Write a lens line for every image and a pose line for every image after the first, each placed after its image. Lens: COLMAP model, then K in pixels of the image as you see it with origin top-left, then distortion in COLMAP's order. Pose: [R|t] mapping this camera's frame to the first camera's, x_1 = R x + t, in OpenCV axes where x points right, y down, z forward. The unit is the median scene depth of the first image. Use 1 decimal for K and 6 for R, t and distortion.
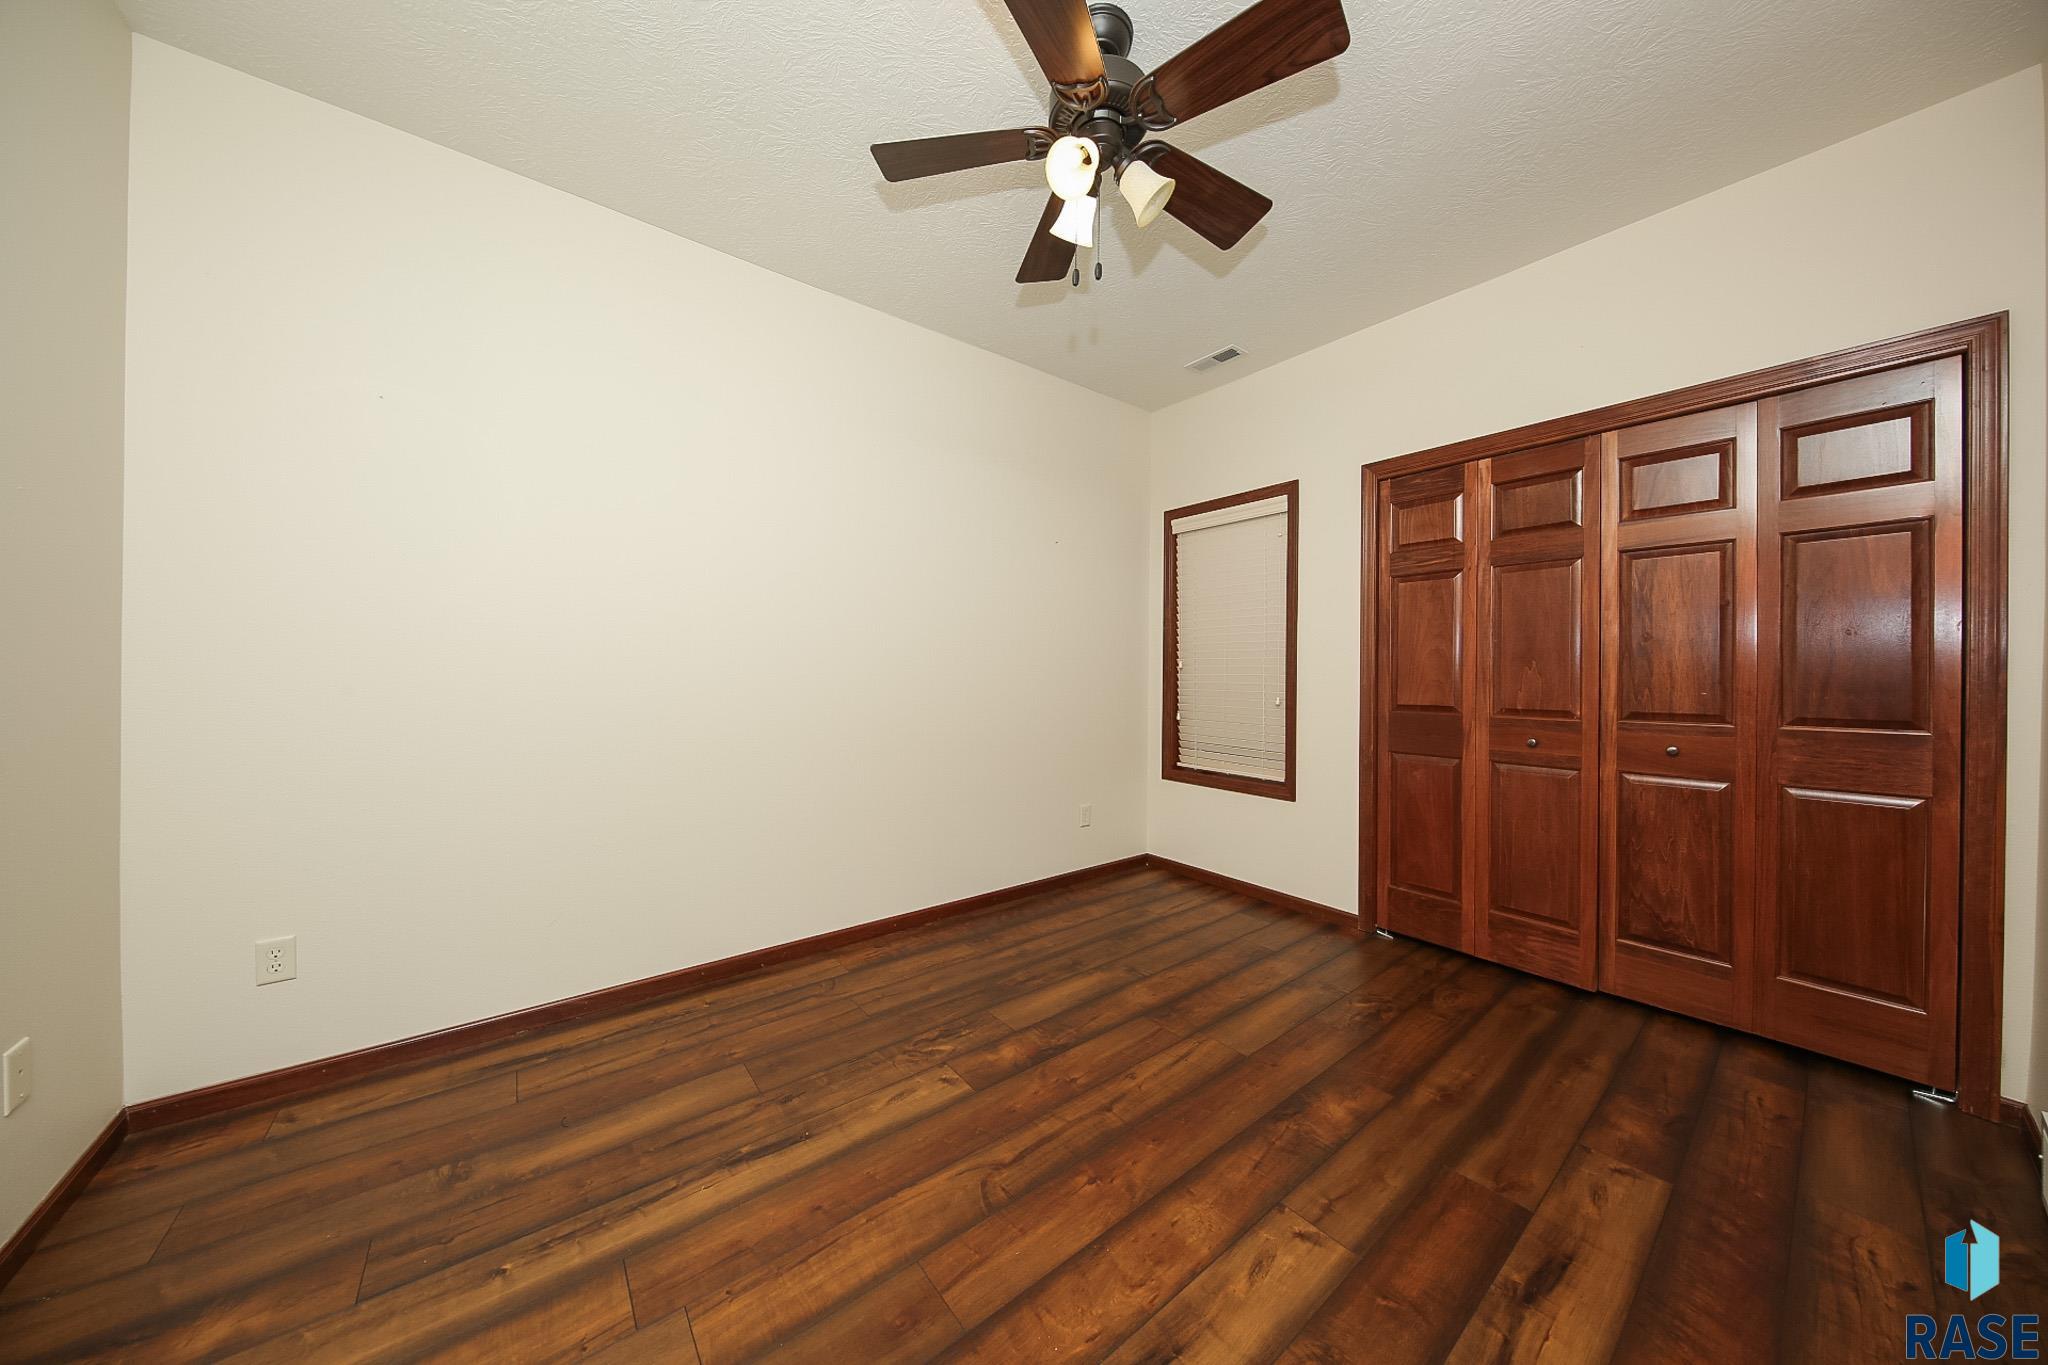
lens RADIAL K [[638.9, 0, 1025.9], [0, 638.9, 688.6], [0, 0, 1]] dist [-0.004889, -0.000762]
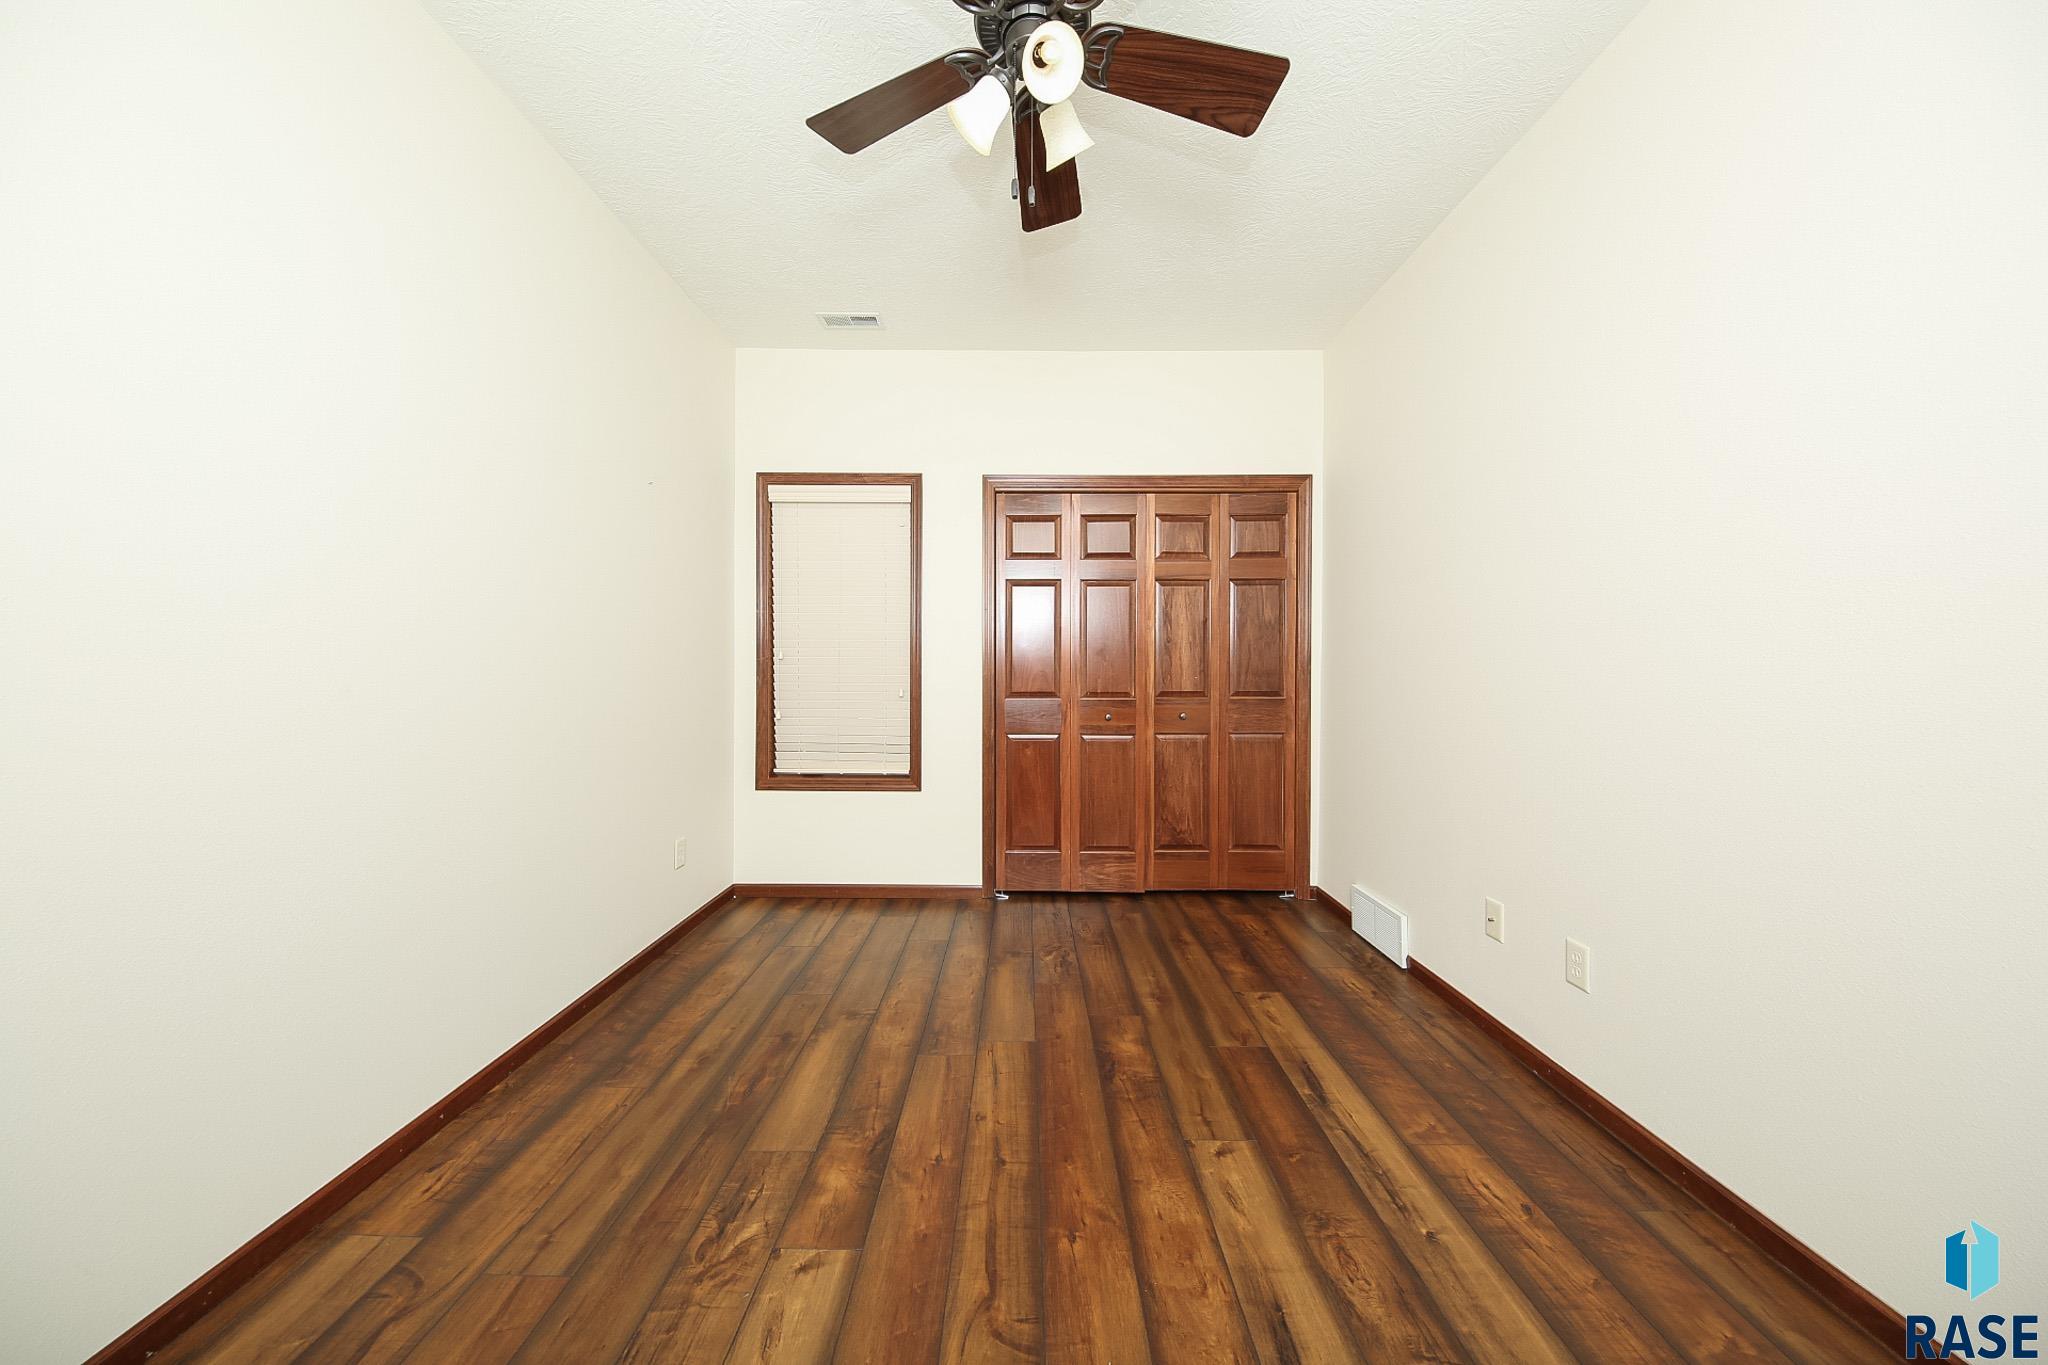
lens RADIAL K [[661.7, 0, 1017.2], [0, 661.7, 687.4], [0, 0, 1]] dist [0.000744, -0.001129]
pose [[0.633105, -0.030277, 0.773474, -0.432320], [0.021170, 0.999538, 0.021798, -0.011737], [-0.773777, 0.002574, 0.633453, 0.320109]]
